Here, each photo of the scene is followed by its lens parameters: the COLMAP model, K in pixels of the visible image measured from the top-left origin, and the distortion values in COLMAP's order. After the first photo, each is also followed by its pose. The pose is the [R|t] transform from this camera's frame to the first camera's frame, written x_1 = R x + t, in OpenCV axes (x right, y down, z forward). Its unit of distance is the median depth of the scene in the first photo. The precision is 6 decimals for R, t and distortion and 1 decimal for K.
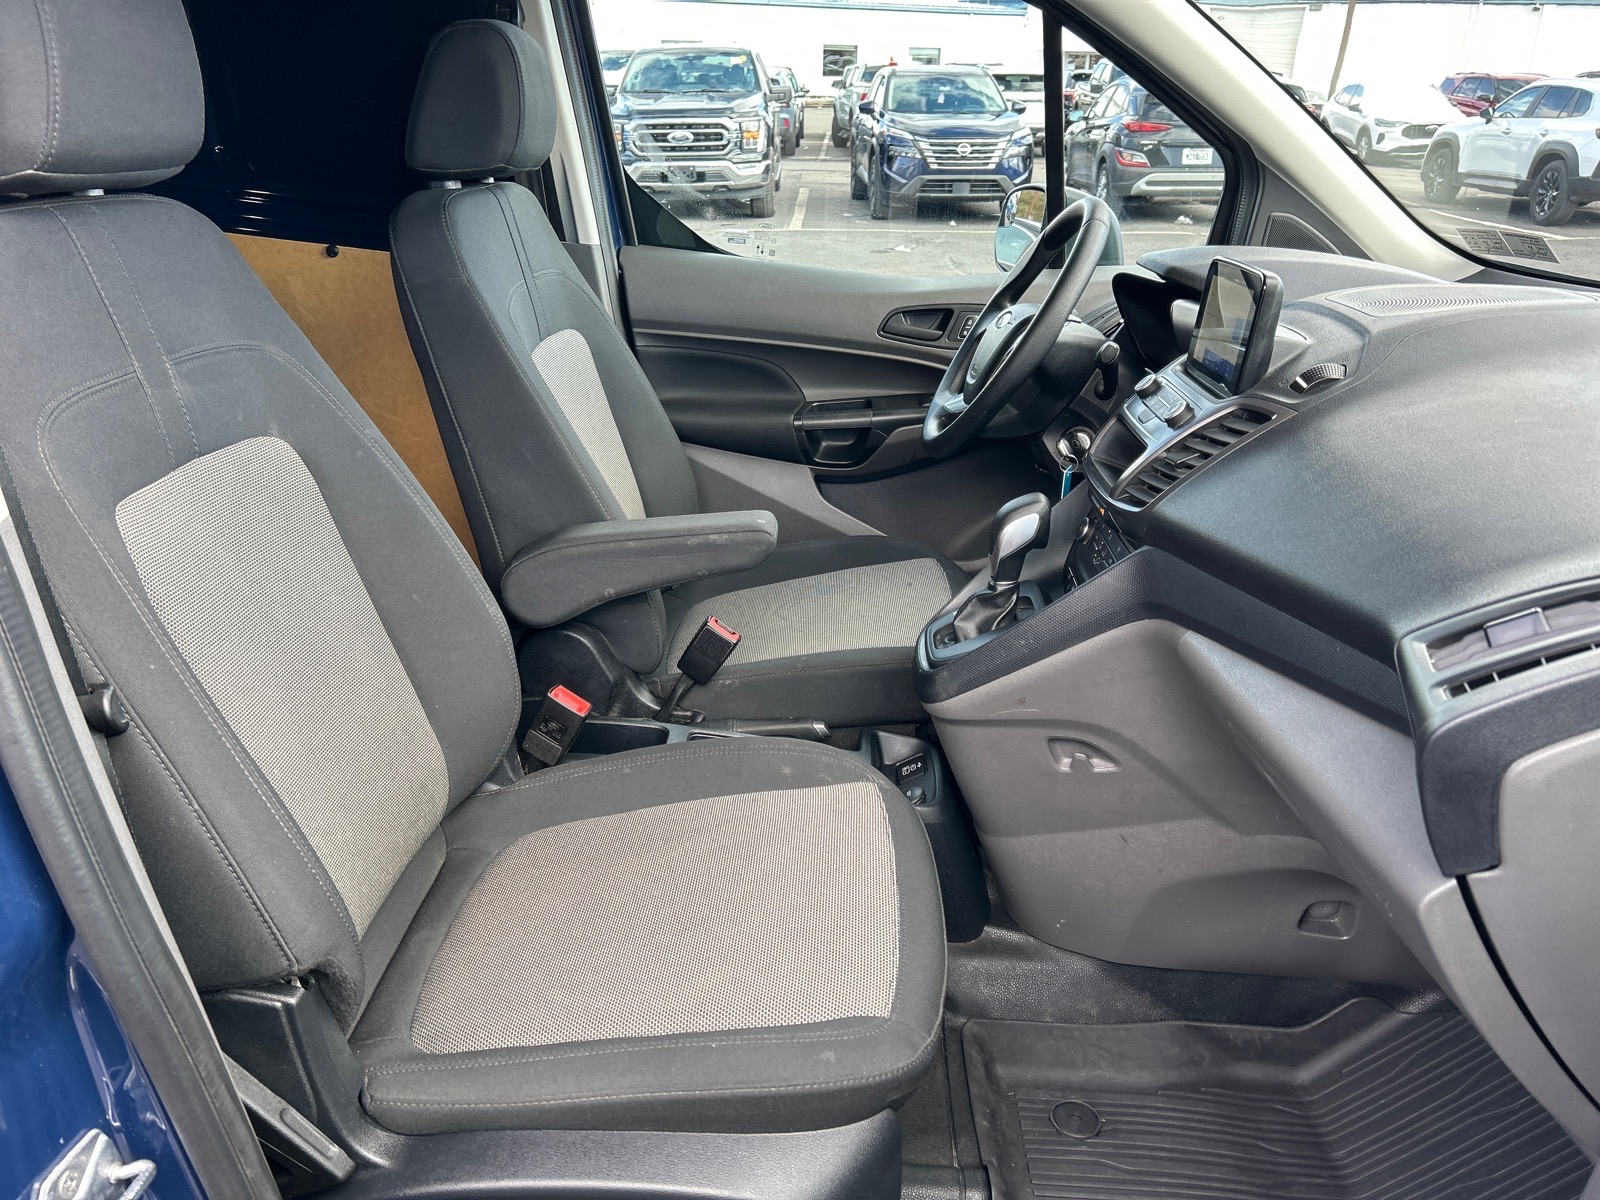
lens RADIAL K [[1205.0, 0, 791.4], [0, 1205.0, 612.7], [0, 0, 1]] dist [0.045173, -0.049700]
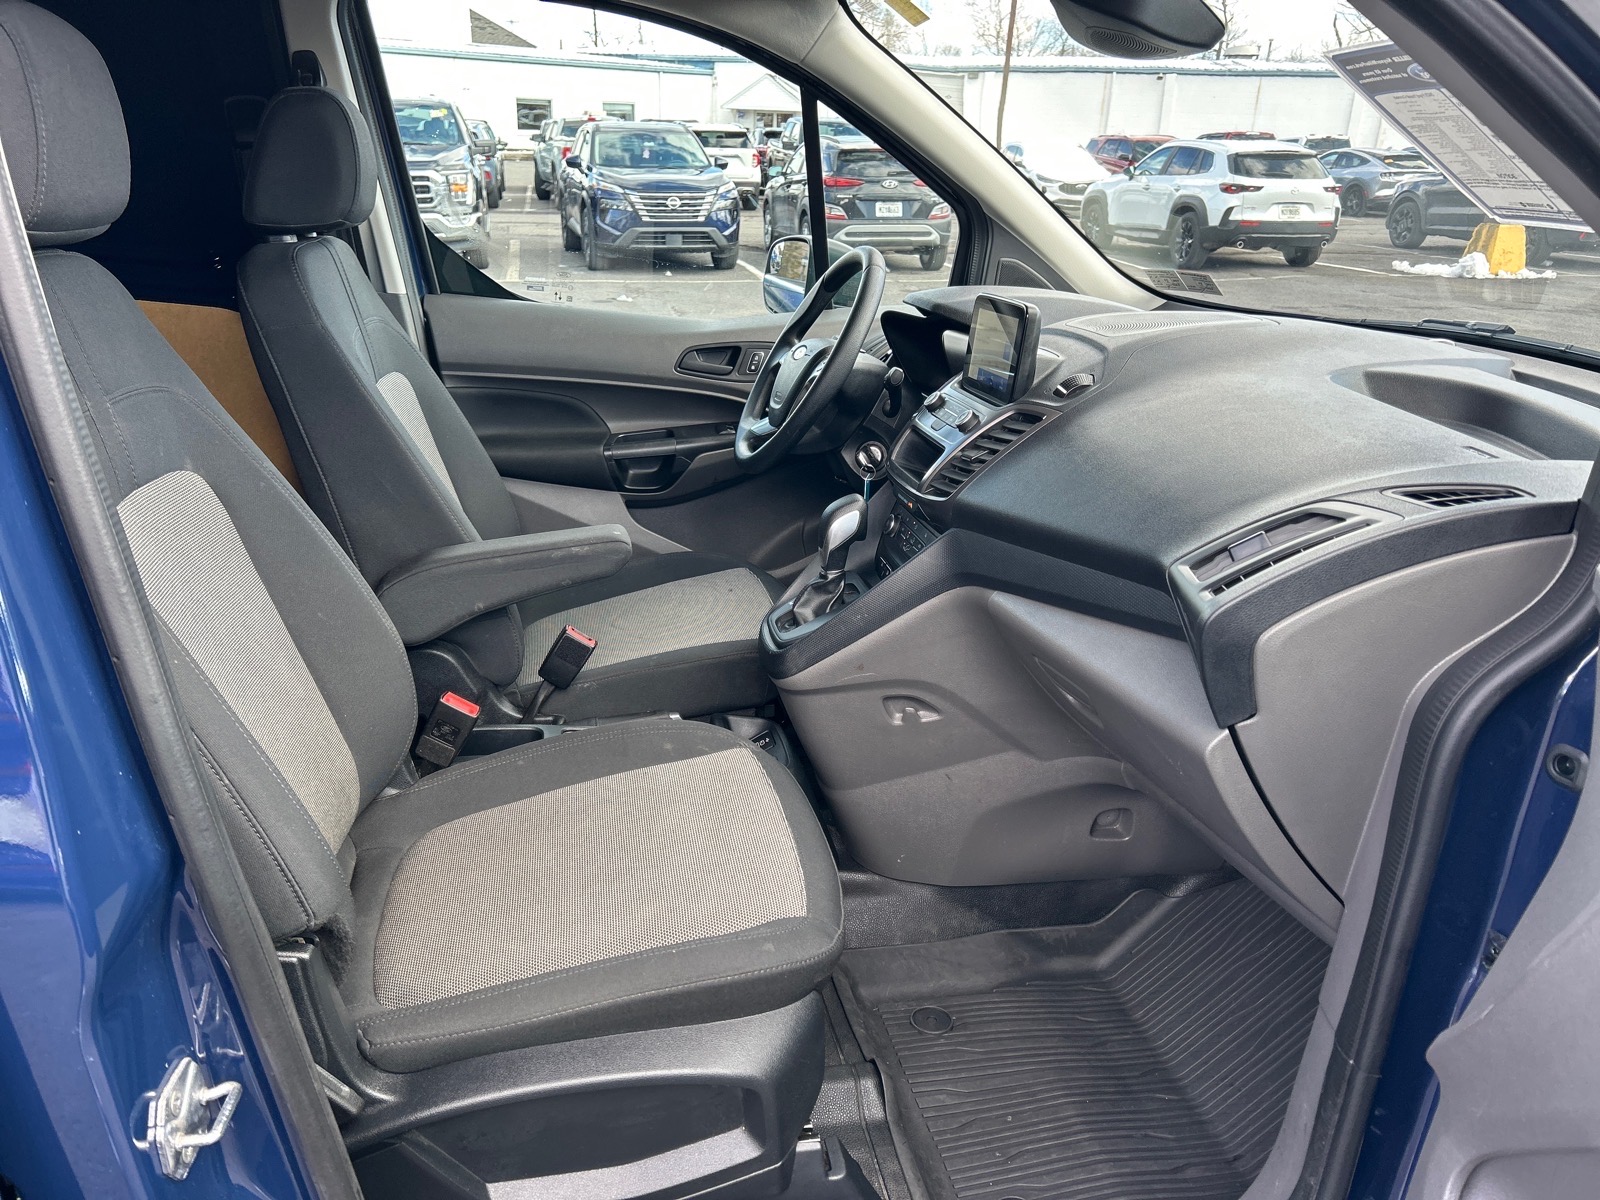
lens RADIAL K [[1205.0, 0, 791.4], [0, 1205.0, 612.7], [0, 0, 1]] dist [0.045173, -0.049700]
pose [[0.972994, -0.074998, 0.218305, -0.117893], [0.083283, 0.996104, -0.028984, 0.044116], [-0.215281, 0.046382, 0.975450, -0.126349]]
